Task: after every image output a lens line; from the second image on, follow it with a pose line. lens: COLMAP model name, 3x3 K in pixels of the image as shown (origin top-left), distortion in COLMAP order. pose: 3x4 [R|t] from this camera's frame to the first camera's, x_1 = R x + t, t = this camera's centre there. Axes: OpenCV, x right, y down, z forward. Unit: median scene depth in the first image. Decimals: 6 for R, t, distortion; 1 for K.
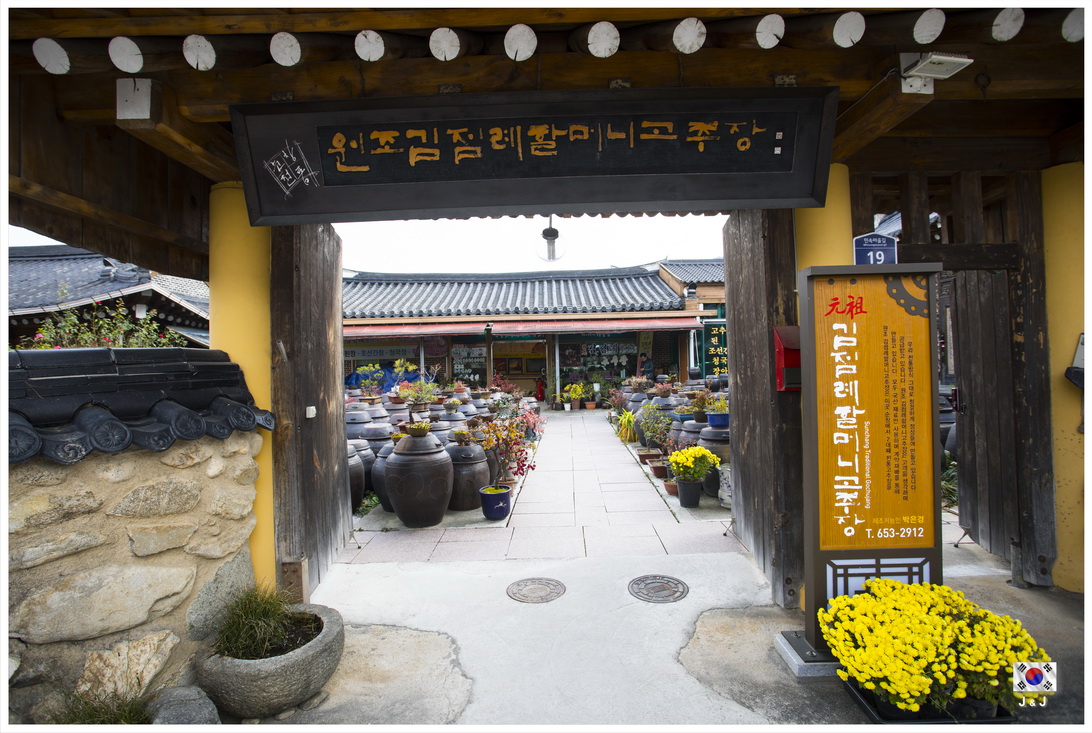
lens RADIAL K [[581.7, 0, 546.0], [0, 581.7, 366.5], [0, 0, 1]] dist [0.000033, -0.000004]
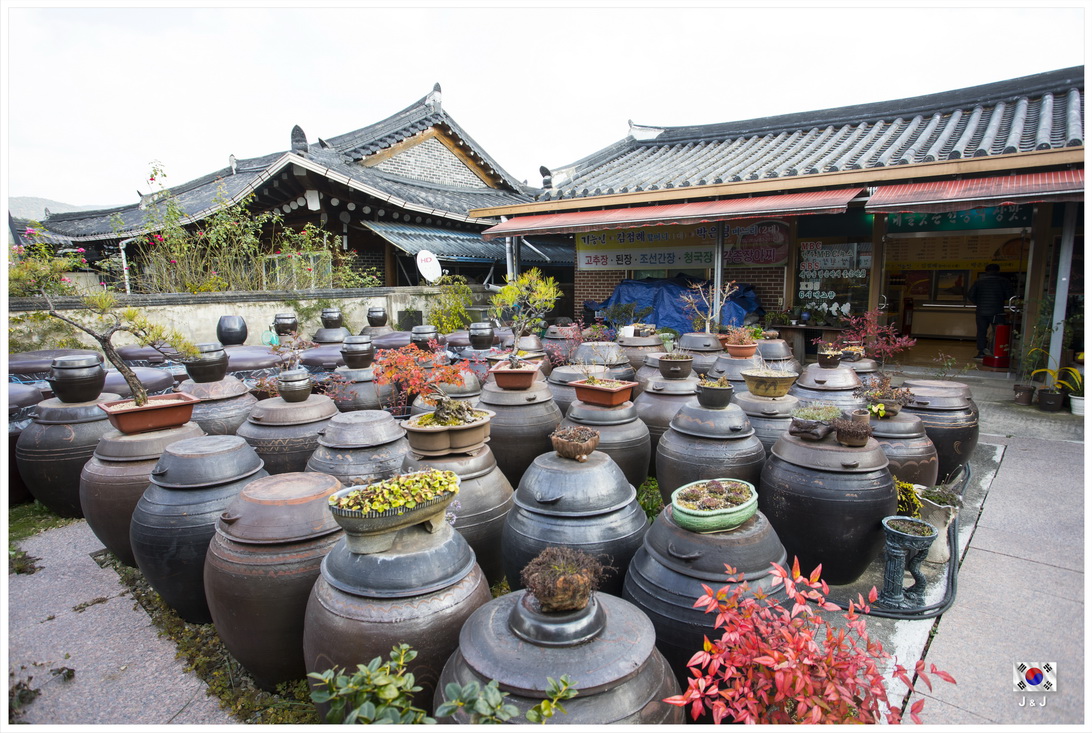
lens RADIAL K [[610.9, 0, 546.0], [0, 610.9, 366.5], [0, 0, 1]] dist [-0.001098, -0.000232]
pose [[0.780565, 0.105904, -0.616037, 0.008800], [-0.015452, 0.988511, 0.150358, -0.007145], [0.624883, -0.107845, 0.773234, 0.432011]]
